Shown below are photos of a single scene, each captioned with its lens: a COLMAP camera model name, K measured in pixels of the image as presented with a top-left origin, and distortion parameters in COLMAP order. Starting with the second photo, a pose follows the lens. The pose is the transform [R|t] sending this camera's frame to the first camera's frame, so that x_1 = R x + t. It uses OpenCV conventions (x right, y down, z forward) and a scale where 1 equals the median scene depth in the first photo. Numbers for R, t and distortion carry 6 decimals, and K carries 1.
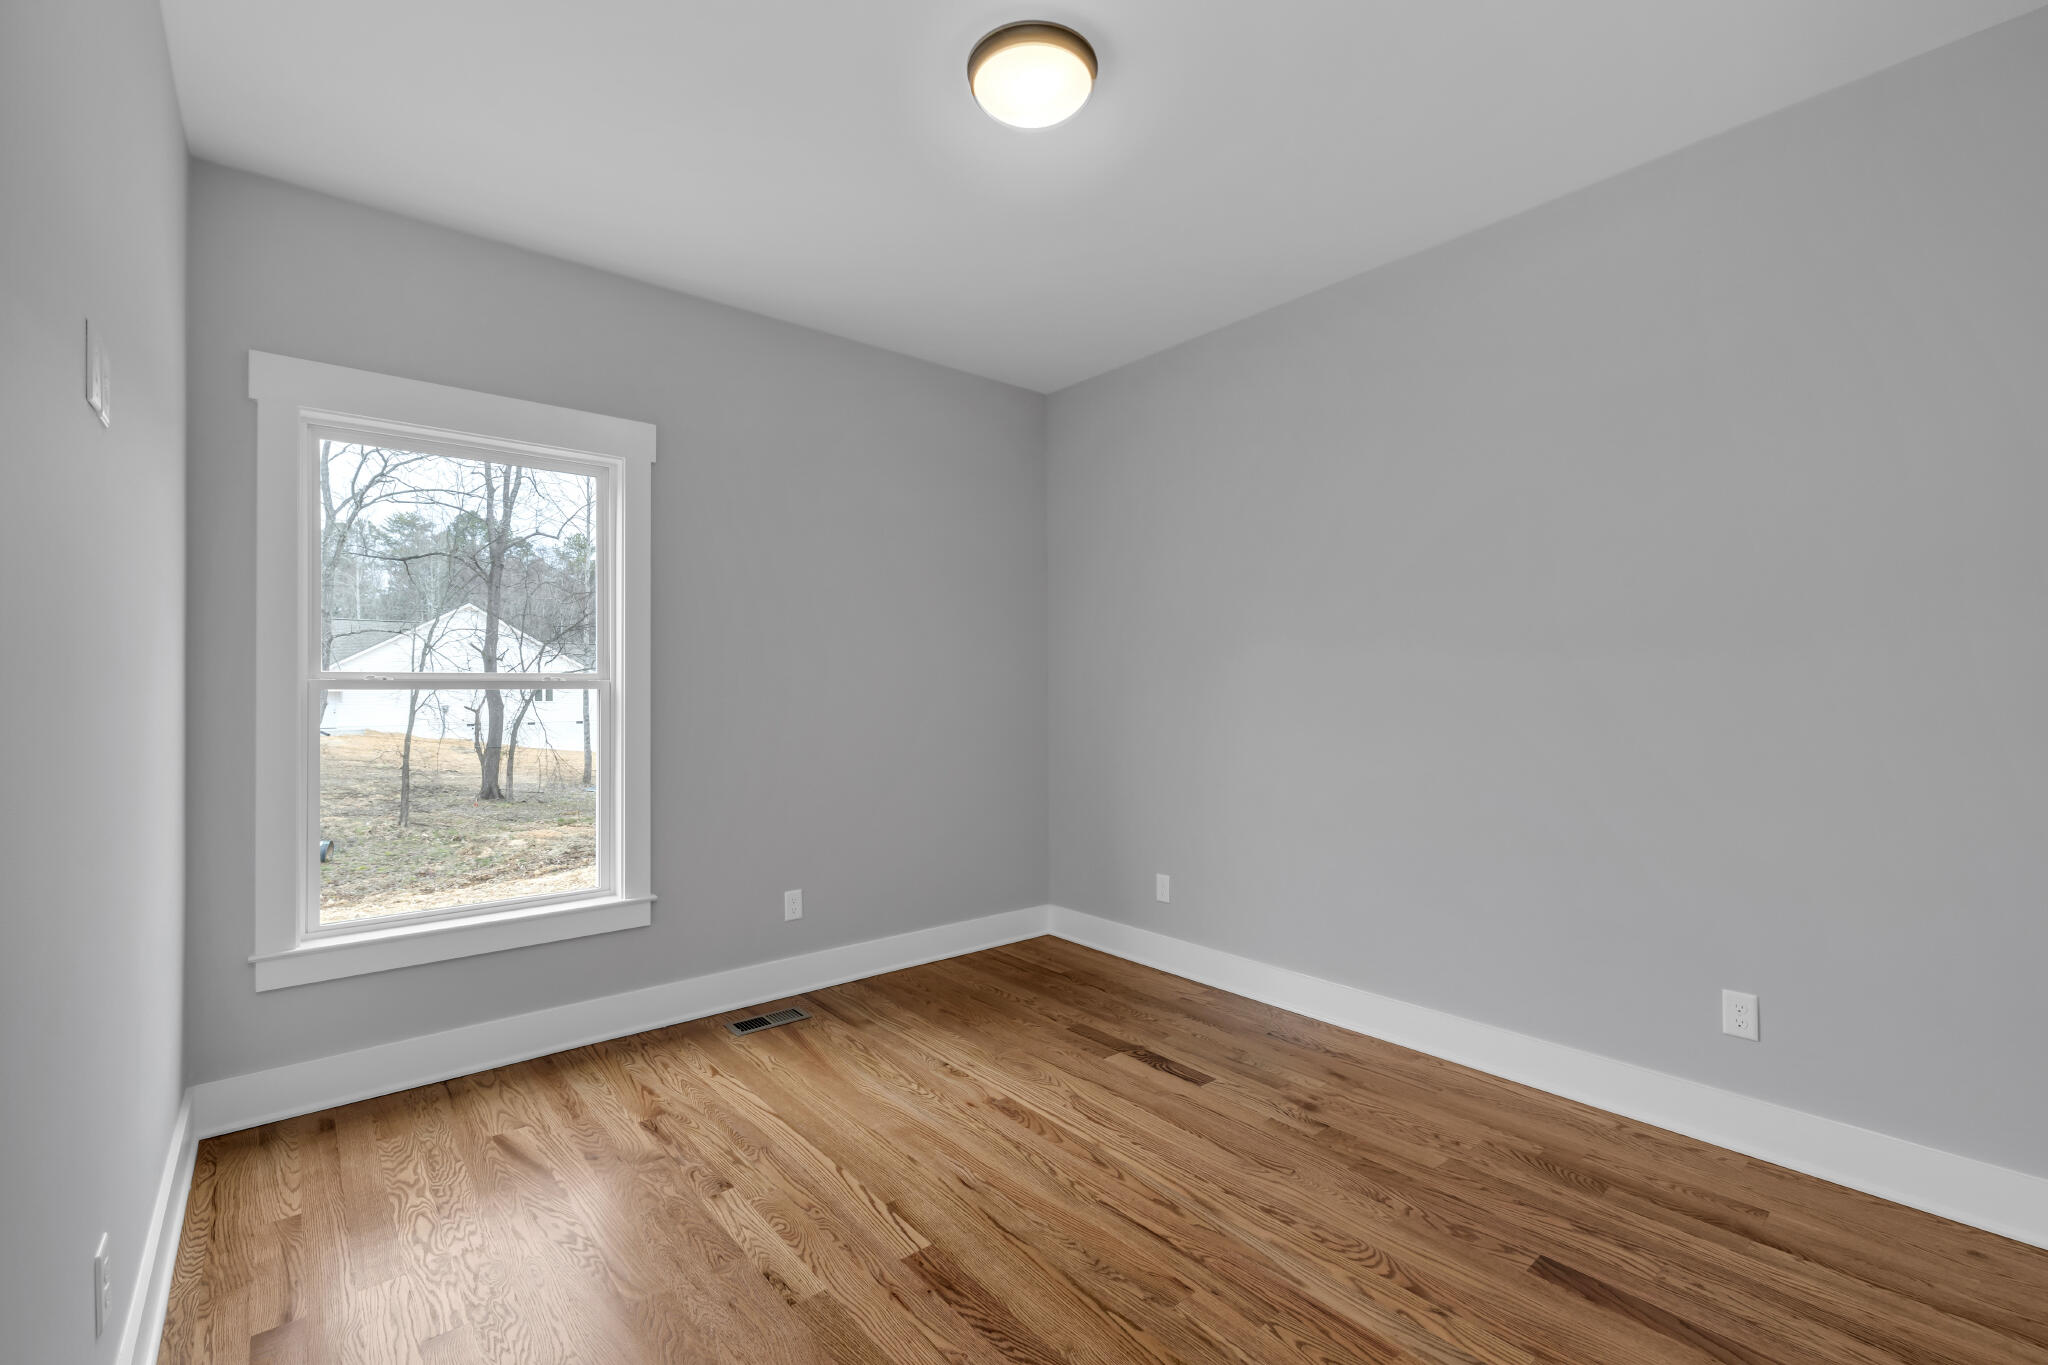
lens RADIAL K [[901.8, 0, 1008.9], [0, 901.8, 693.5], [0, 0, 1]] dist [-0.002926, -0.000701]
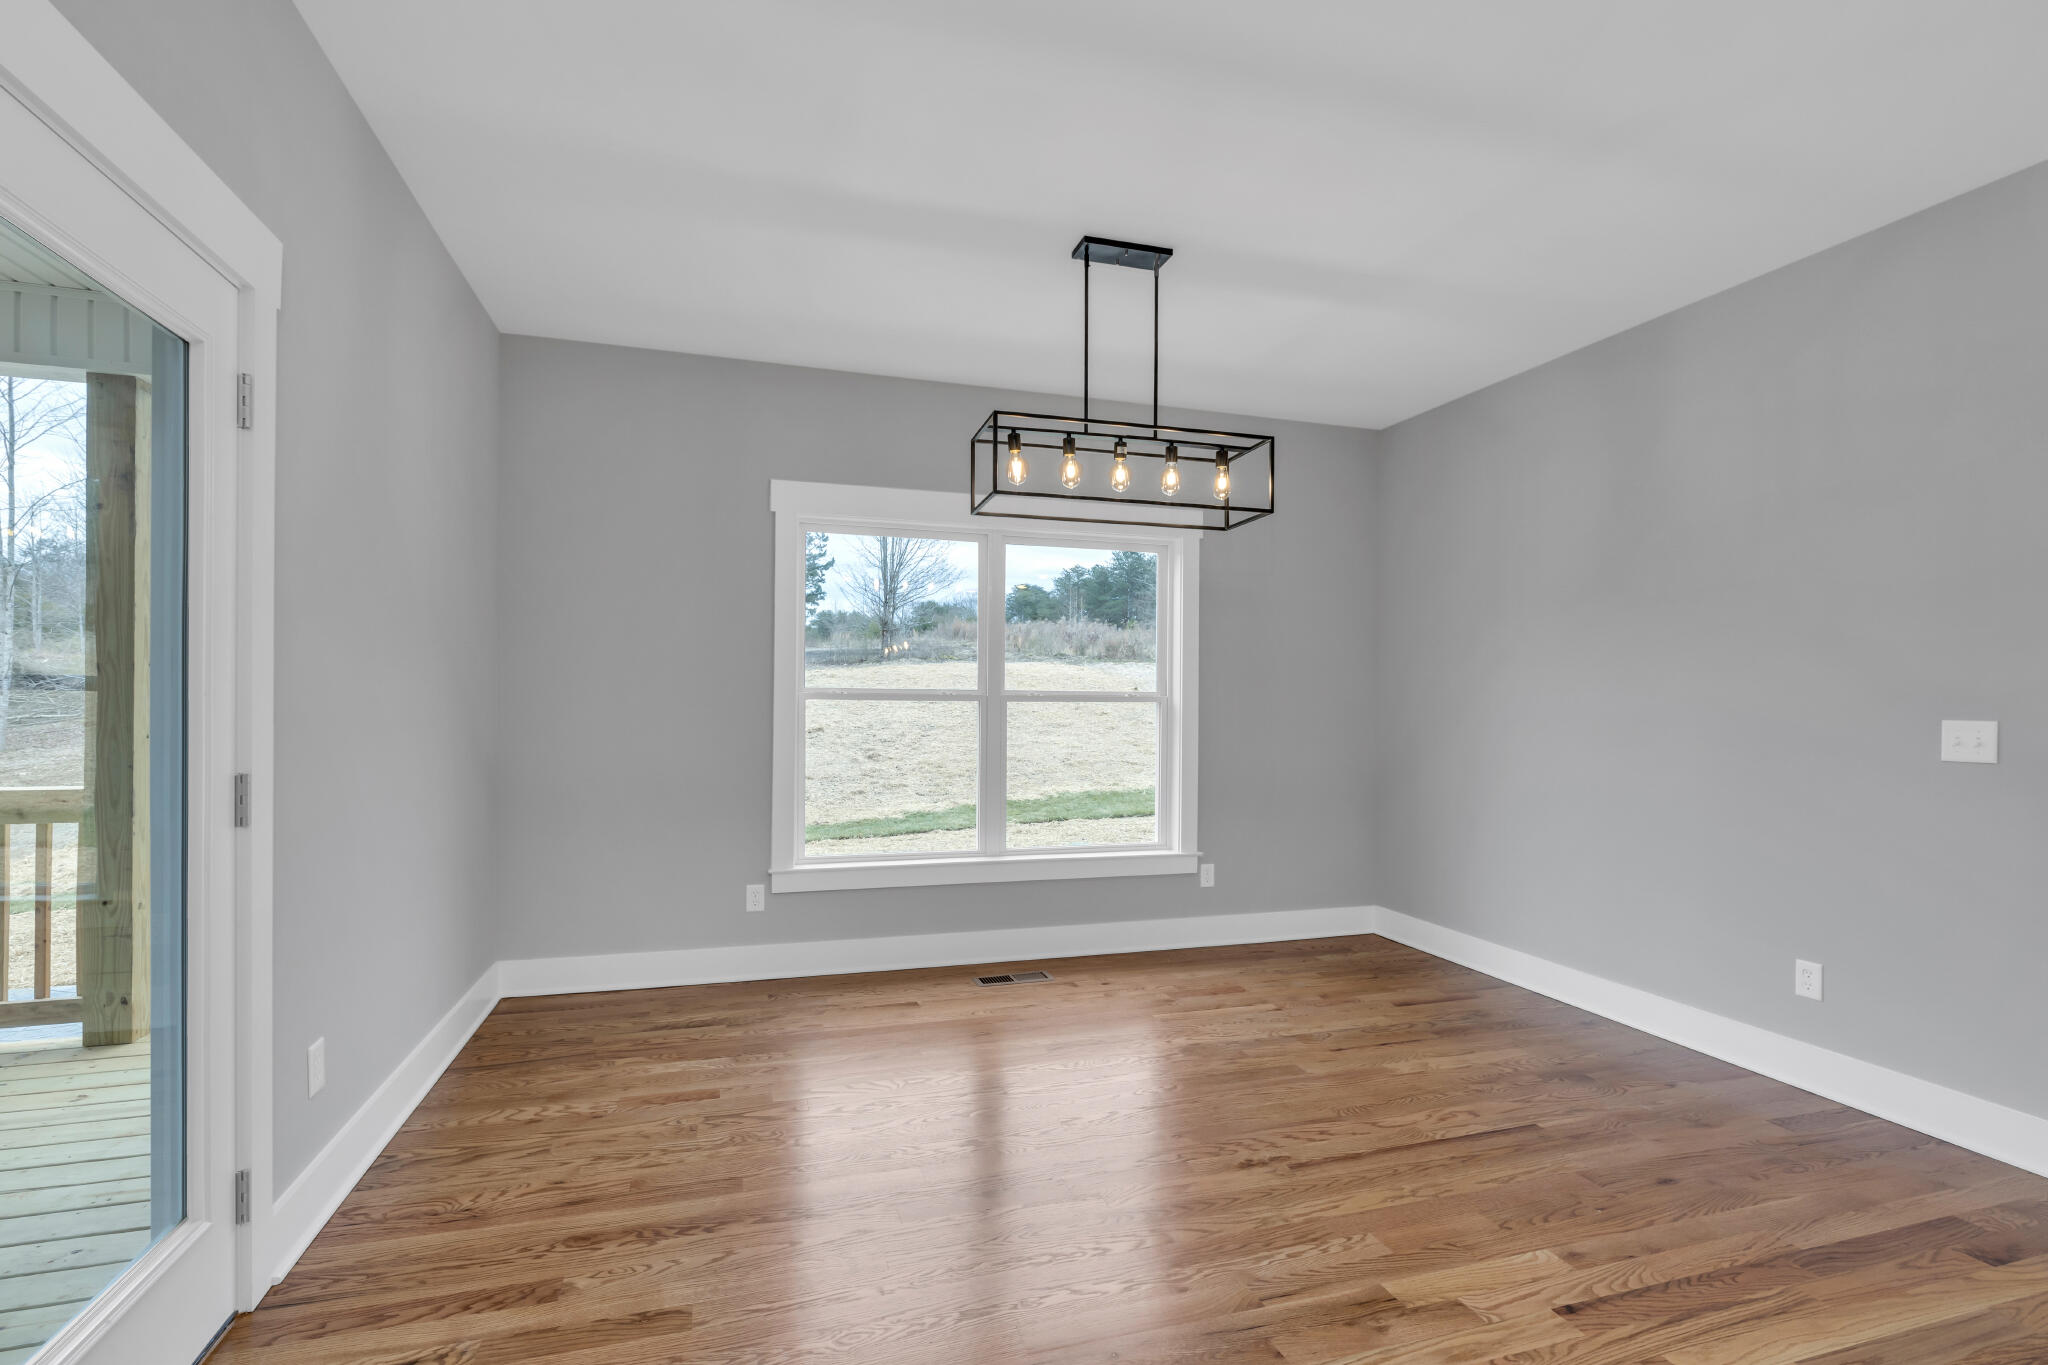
lens RADIAL K [[901.8, 0, 1023.3], [0, 901.8, 691.7], [0, 0, 1]] dist [-0.002926, -0.000701]
pose [[0.923170, 0.002185, -0.384385, 0.158762], [-0.005107, 0.999965, -0.006583, -0.007805], [0.384357, 0.008041, 0.923150, -0.270203]]
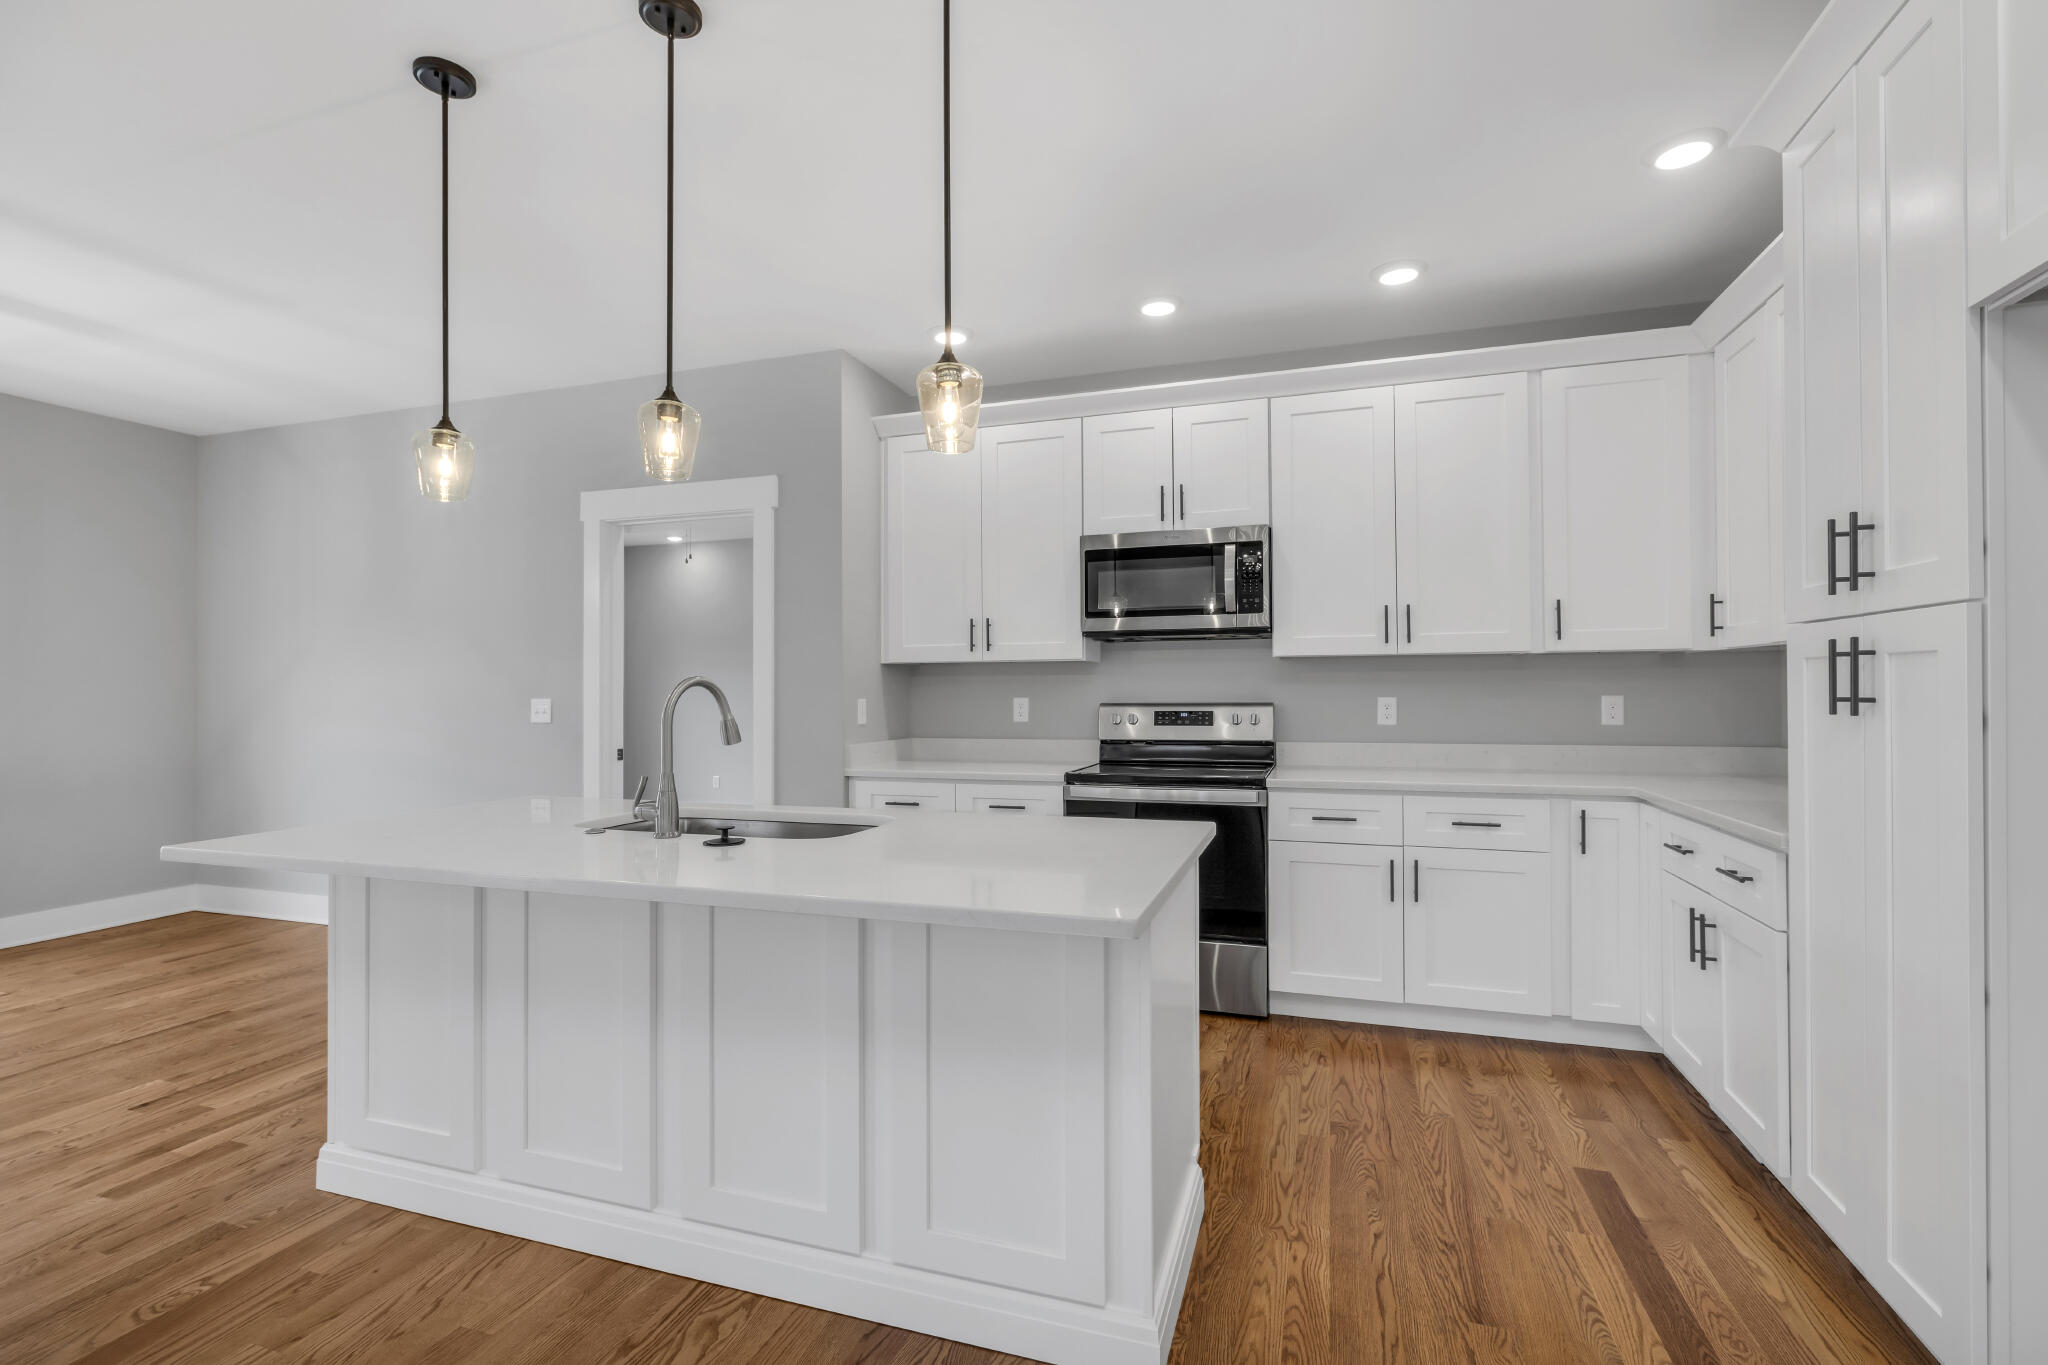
lens RADIAL K [[901.8, 0, 1022.5], [0, 901.8, 674.0], [0, 0, 1]] dist [-0.002926, -0.000701]
pose [[0.849931, -0.002017, 0.526891, 0.566026], [0.006263, 0.999961, -0.006274, -0.017523], [-0.526858, 0.008632, 0.849910, -0.829724]]
